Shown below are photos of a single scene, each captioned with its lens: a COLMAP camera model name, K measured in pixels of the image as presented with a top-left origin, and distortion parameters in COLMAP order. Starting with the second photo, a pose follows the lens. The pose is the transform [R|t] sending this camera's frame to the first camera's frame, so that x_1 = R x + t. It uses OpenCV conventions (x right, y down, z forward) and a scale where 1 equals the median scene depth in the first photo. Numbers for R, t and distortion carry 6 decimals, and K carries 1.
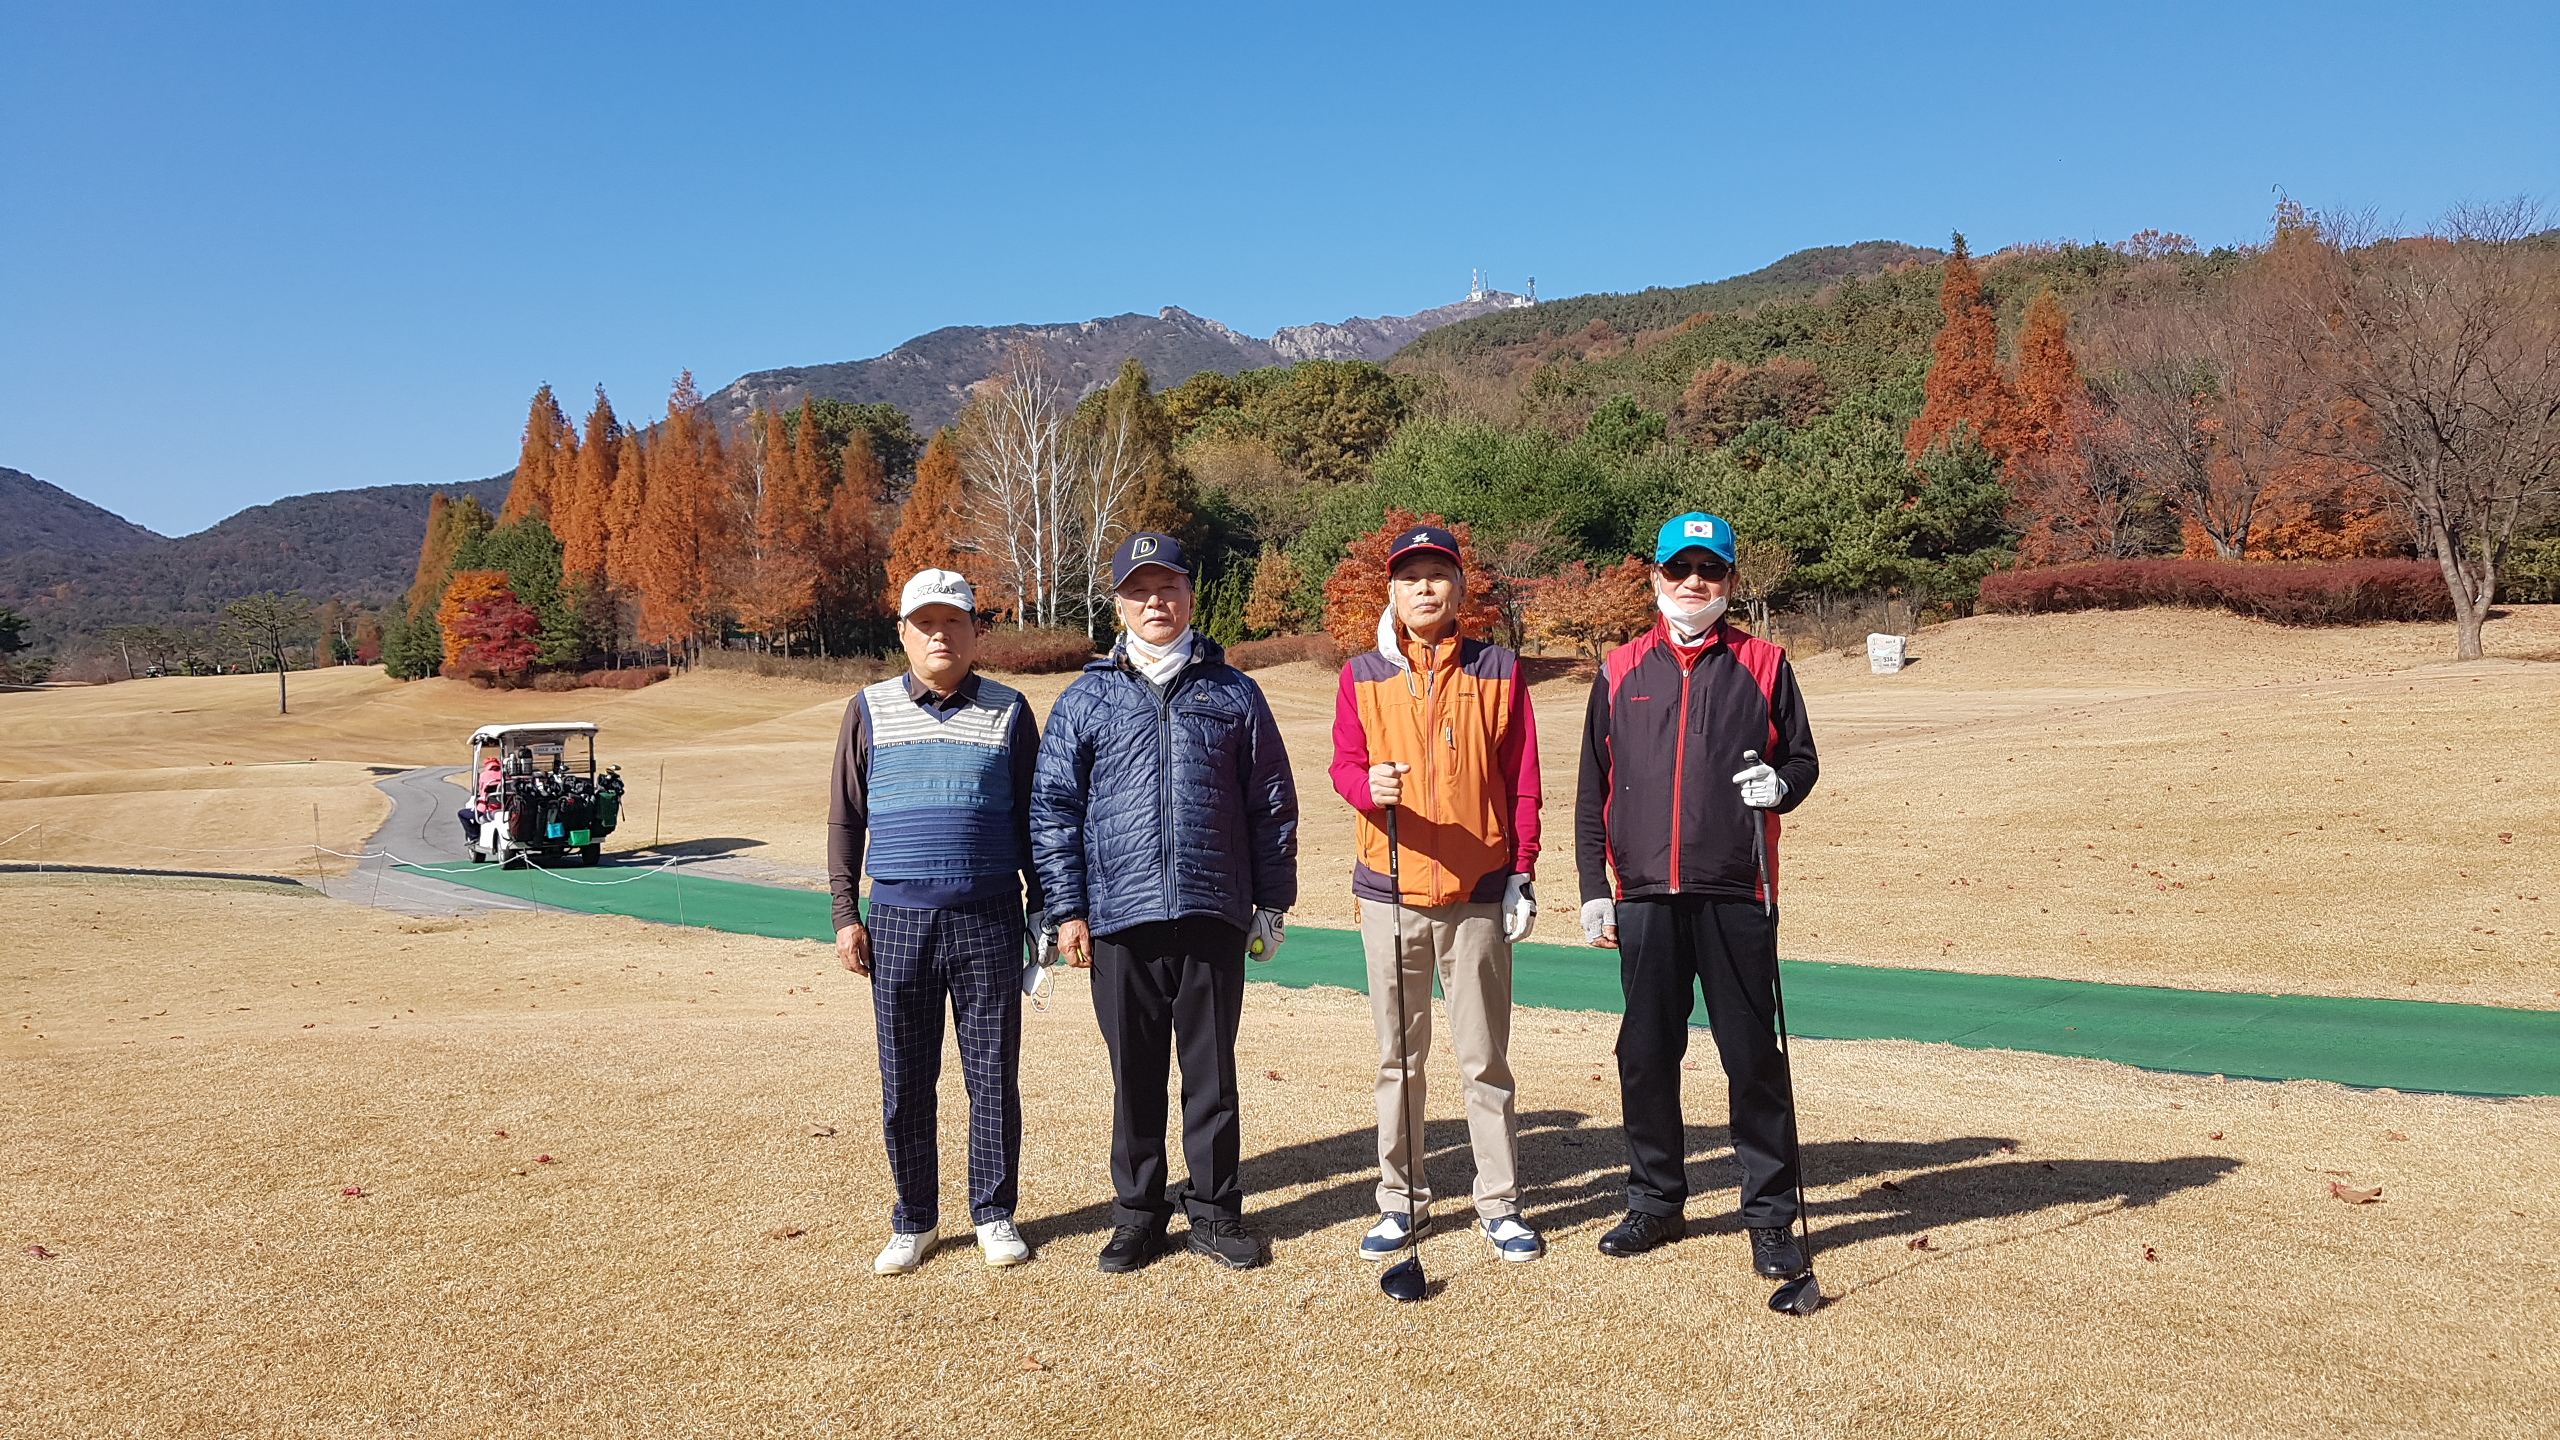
lens RADIAL K [[1955.5, 0, 1231.6], [0, 1955.5, 745.5], [0, 0, 1]] dist [0.101755, -0.173657]
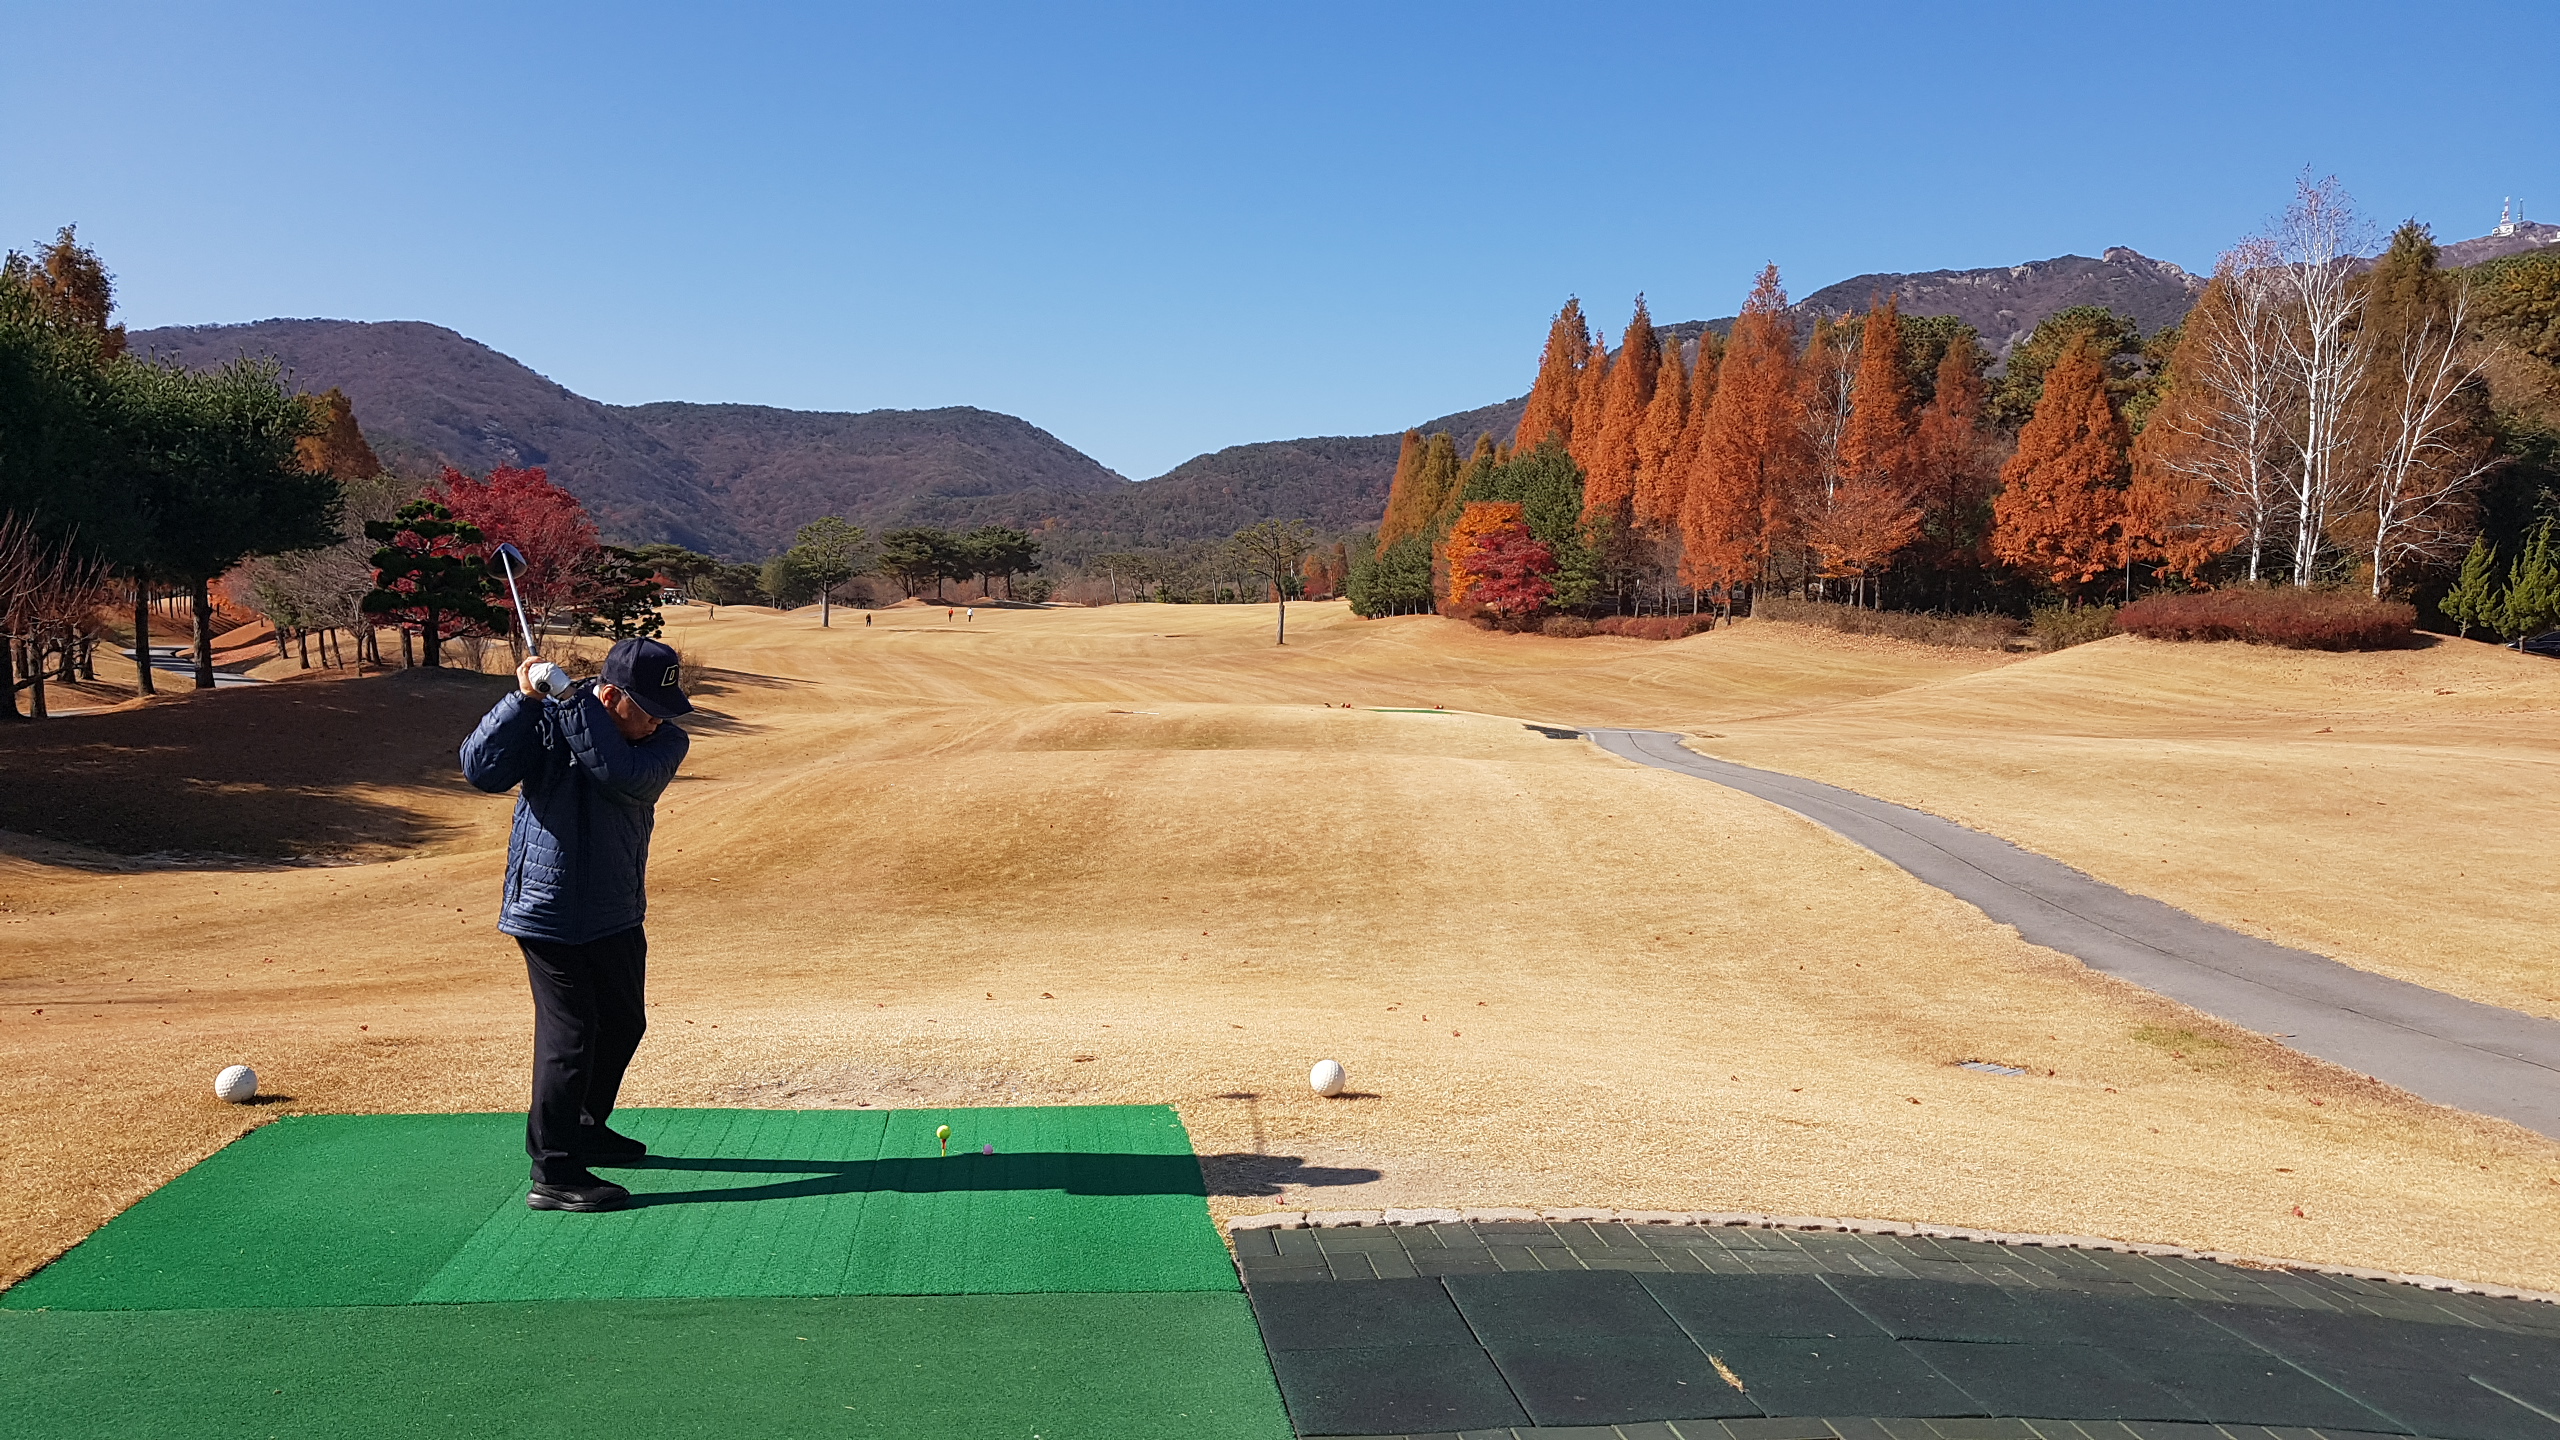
lens RADIAL K [[1955.5, 0, 1276.6], [0, 1955.5, 774.5], [0, 0, 1]] dist [0.101755, -0.173657]
pose [[0.914530, 0.085106, -0.395465, -0.100684], [-0.071036, 0.996214, 0.050117, -0.000420], [0.398233, -0.017741, 0.917113, 0.120193]]
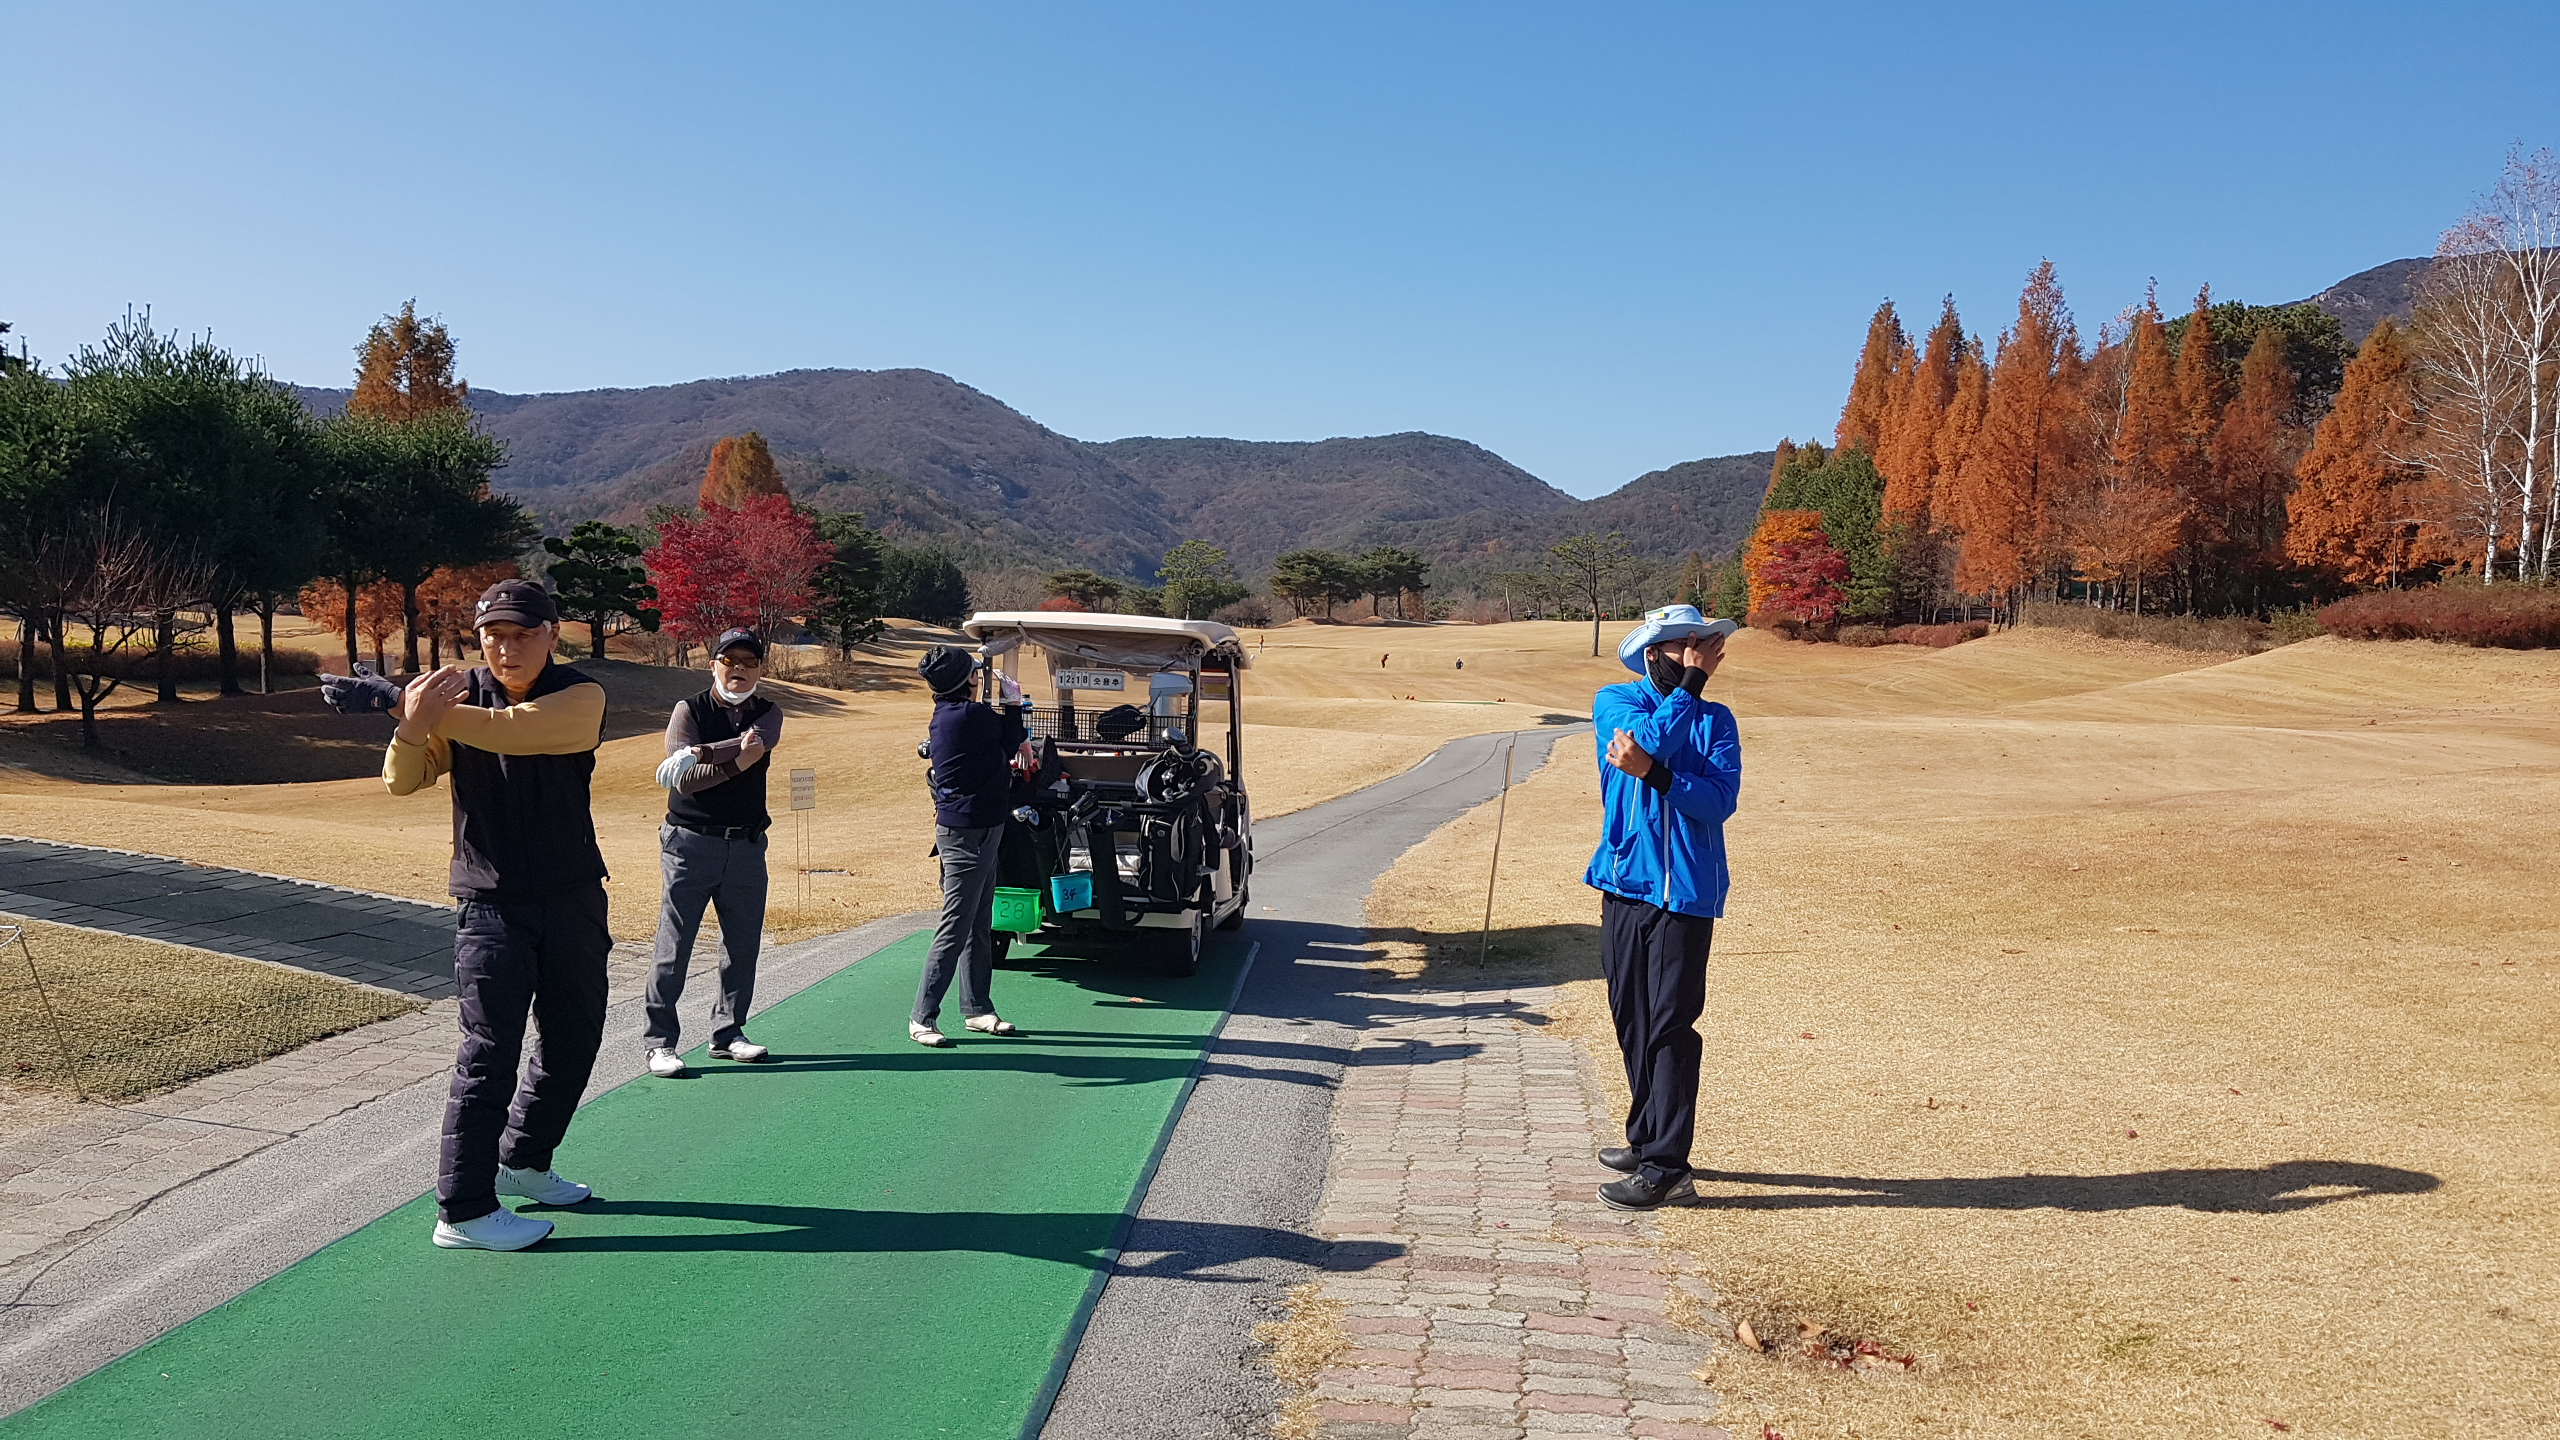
lens RADIAL K [[1955.5, 0, 1287.8], [0, 1955.5, 786.1], [0, 0, 1]] dist [0.101755, -0.173657]
pose [[0.802773, 0.093745, -0.588869, -0.020437], [-0.071579, 0.995573, 0.060911, -0.000456], [0.591973, -0.006747, 0.805930, 0.129164]]
